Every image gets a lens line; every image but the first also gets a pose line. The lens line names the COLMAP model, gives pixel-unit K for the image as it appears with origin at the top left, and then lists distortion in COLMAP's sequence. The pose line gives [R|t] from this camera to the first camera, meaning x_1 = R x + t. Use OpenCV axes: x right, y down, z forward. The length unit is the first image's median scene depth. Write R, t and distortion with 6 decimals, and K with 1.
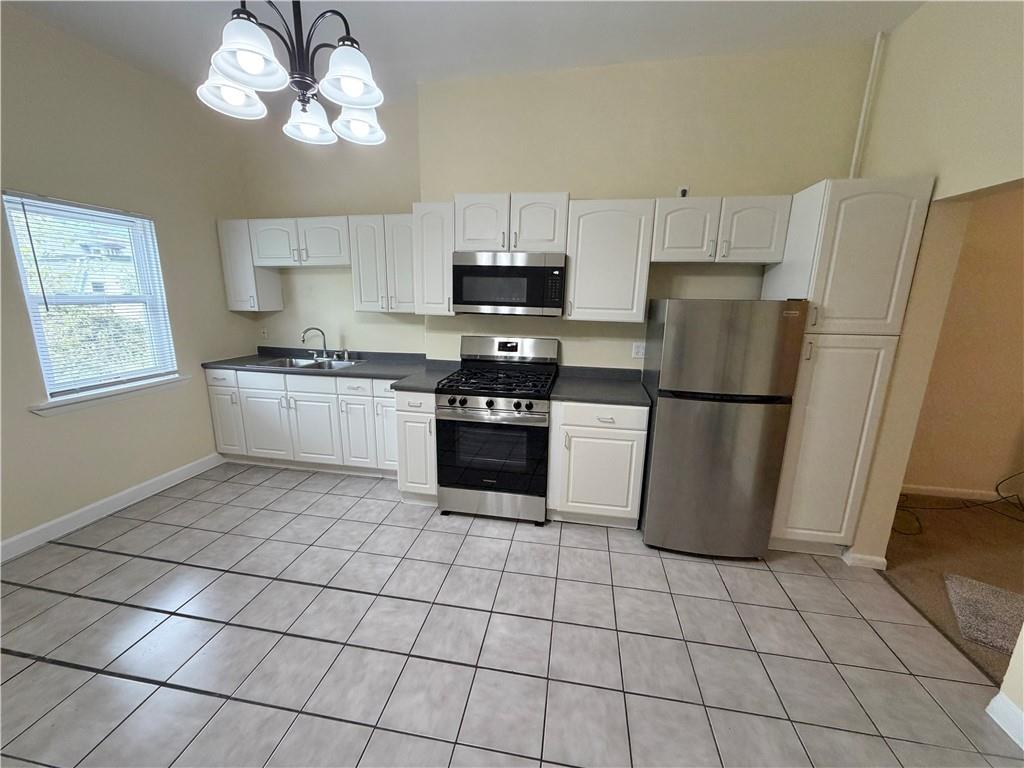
lens RADIAL K [[407.8, 0, 509.6], [0, 407.8, 388.1], [0, 0, 1]] dist [-0.000629, -0.000060]
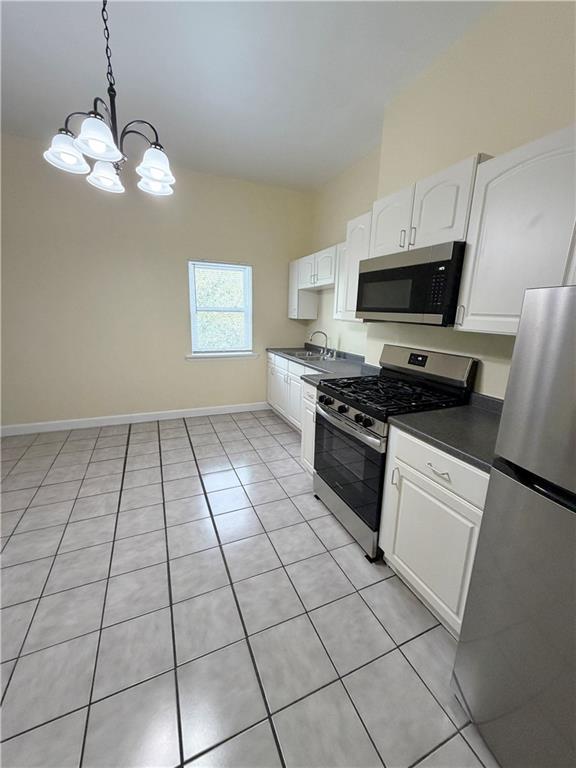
lens RADIAL K [[305.9, 0, 288.0], [0, 305.9, 384.0], [0, 0, 1]] dist [-0.000629, -0.000060]
pose [[0.552033, 0.189538, -0.811994, 0.459567], [-0.201321, 0.975309, 0.090792, -0.061654], [0.809153, 0.113351, 0.576561, 0.446114]]
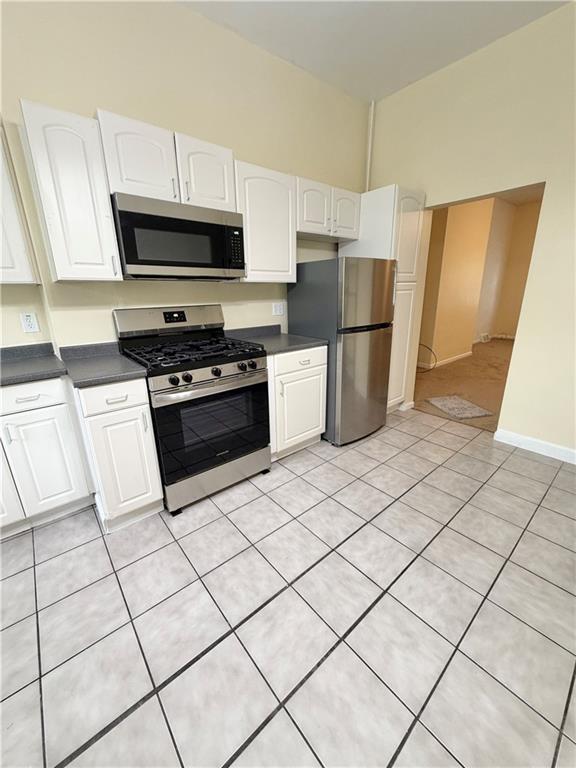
lens RADIAL K [[305.9, 0, 288.0], [0, 305.9, 384.0], [0, 0, 1]] dist [-0.000629, -0.000060]
pose [[0.639273, -0.251486, 0.726695, -0.445690], [0.203093, 0.966673, 0.155874, -0.011484], [-0.741676, 0.047940, 0.669042, 0.406618]]
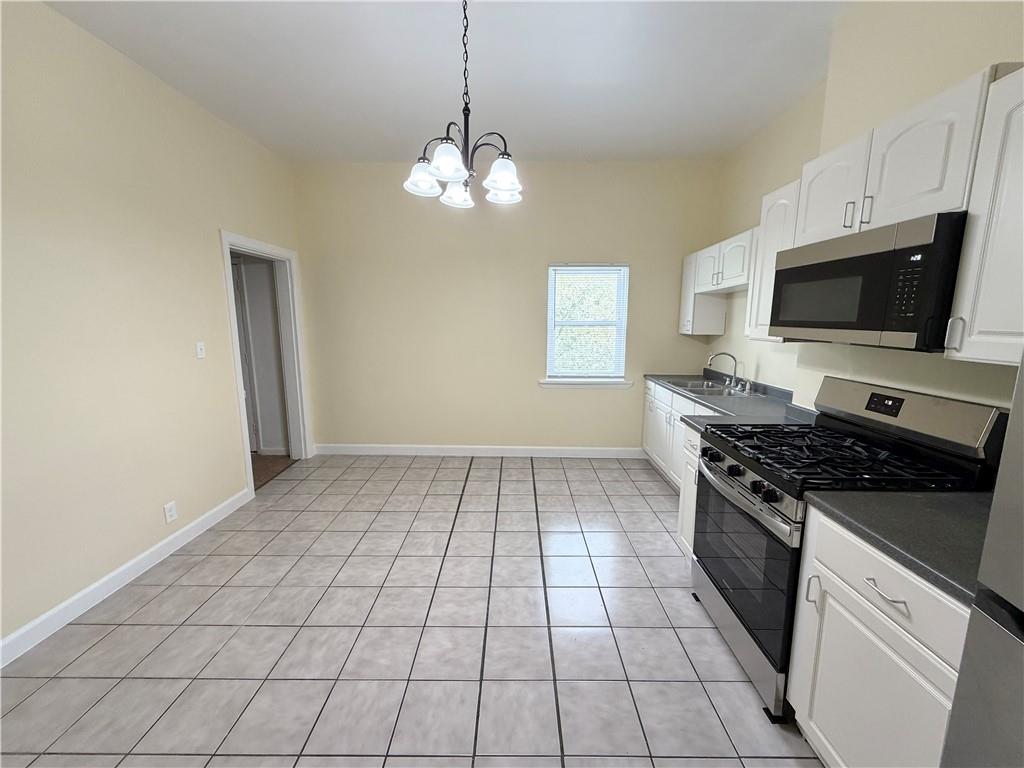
lens RADIAL K [[407.8, 0, 509.6], [0, 407.8, 388.1], [0, 0, 1]] dist [-0.000629, -0.000060]
pose [[0.155783, 0.146242, -0.976906, 0.515647], [-0.218723, 0.969537, 0.110260, -0.084820], [0.963271, 0.196496, 0.183024, 0.482721]]
